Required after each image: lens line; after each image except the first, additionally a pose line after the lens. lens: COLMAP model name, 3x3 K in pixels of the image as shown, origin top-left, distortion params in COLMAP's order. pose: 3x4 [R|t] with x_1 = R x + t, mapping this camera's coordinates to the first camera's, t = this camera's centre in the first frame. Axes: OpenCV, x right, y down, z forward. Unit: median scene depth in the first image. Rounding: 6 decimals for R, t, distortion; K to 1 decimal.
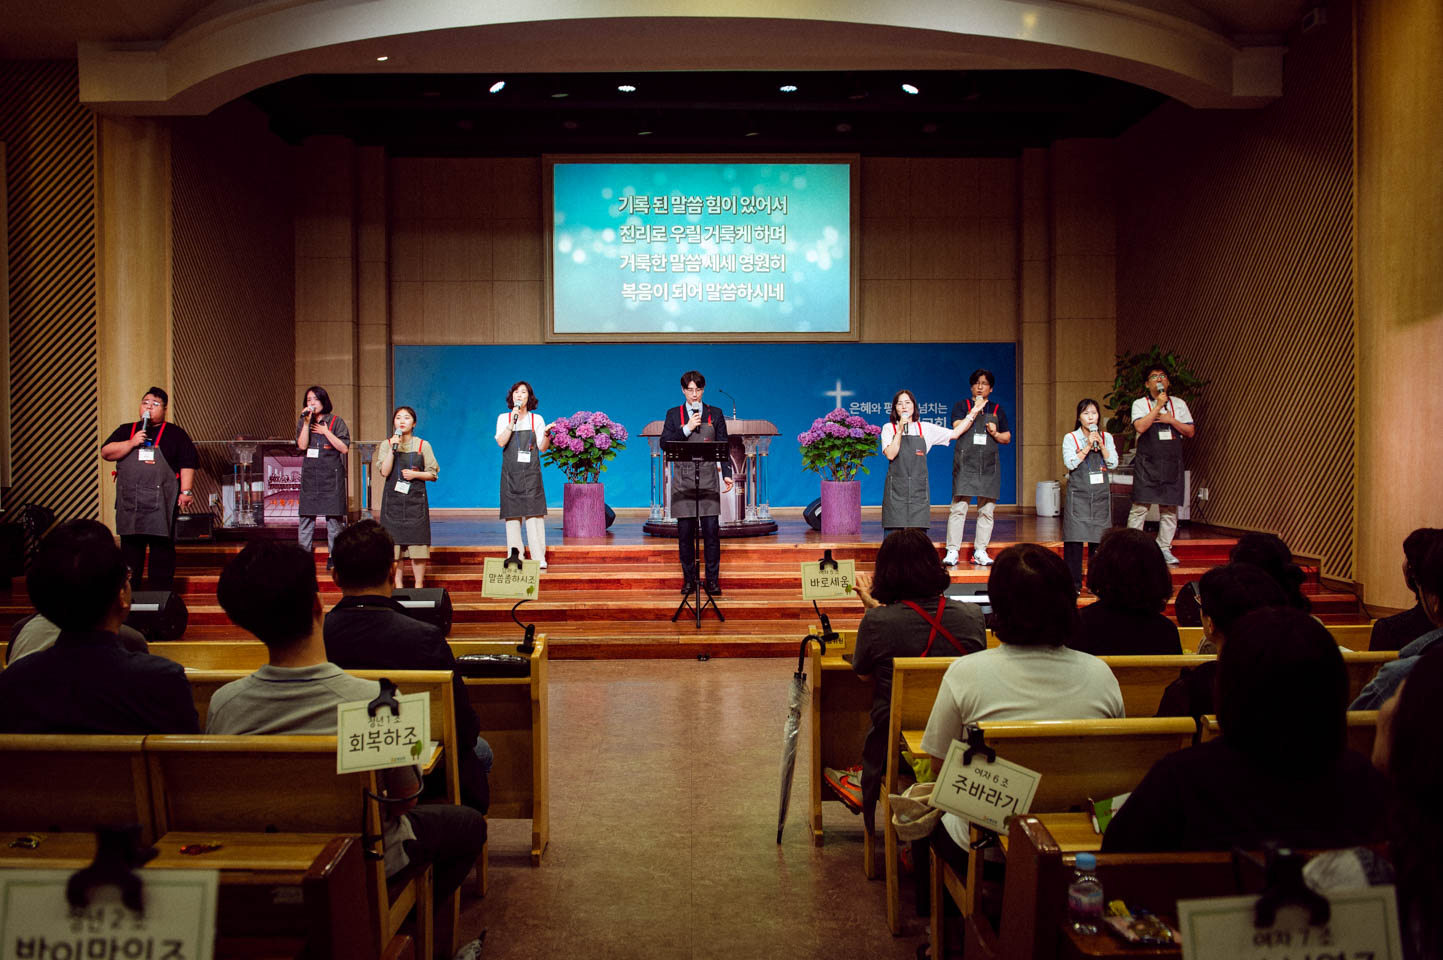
lens RADIAL K [[1165.4, 0, 720.0], [0, 1165.4, 456.2], [0, 0, 1]] dist [-0.011233, -0.000959]
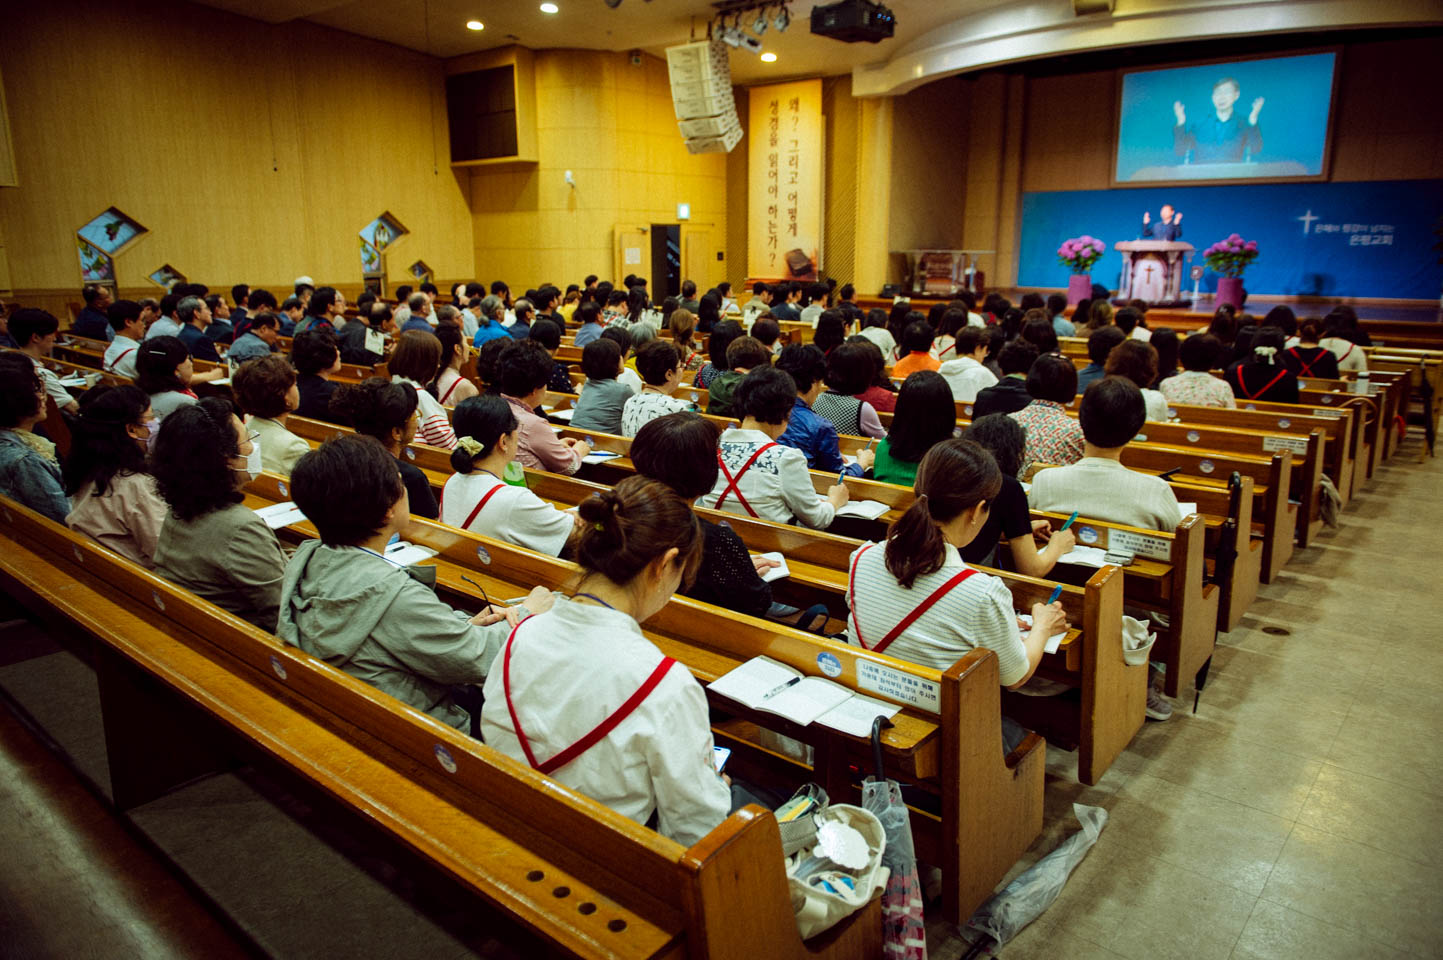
lens RADIAL K [[990.1, 0, 721.5], [0, 990.1, 480.0], [0, 0, 1]] dist [-0.010289, -0.006342]
pose [[0.748369, 0.157123, -0.644403, 0.545589], [-0.005013, 0.972849, 0.231386, -0.022177], [0.663263, -0.169932, 0.728838, -0.617985]]
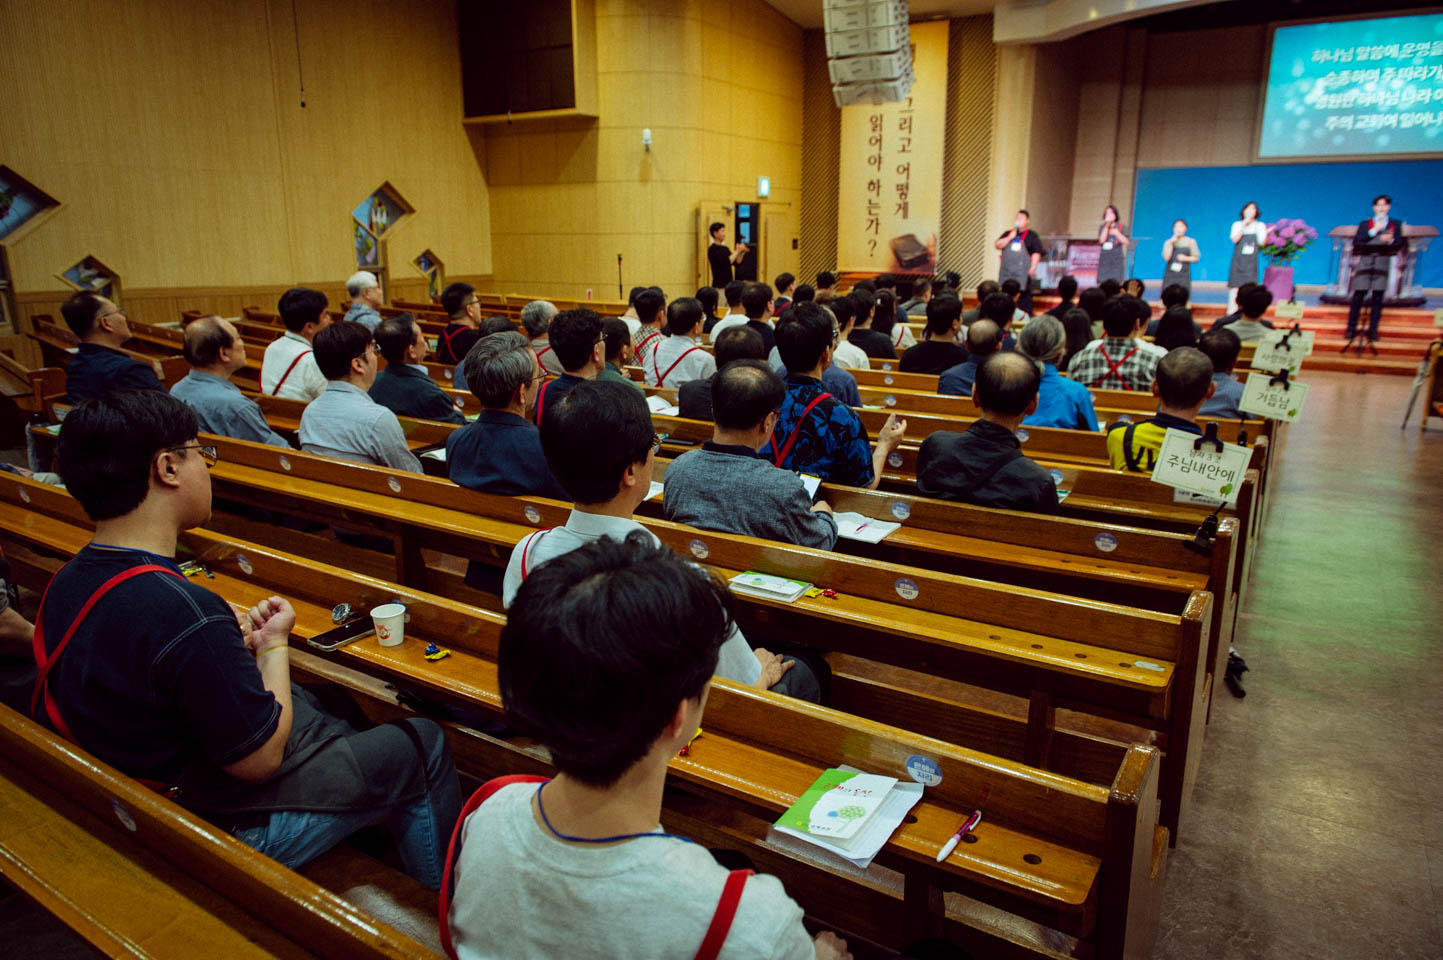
lens RADIAL K [[969.7, 0, 721.5], [0, 969.7, 480.0], [0, 0, 1]] dist [-0.007338, -0.005854]
pose [[0.838137, 0.139006, -0.527450, -0.023401], [-0.005832, 0.969211, 0.246161, -0.014409], [0.545429, -0.203241, 0.813142, -0.518459]]
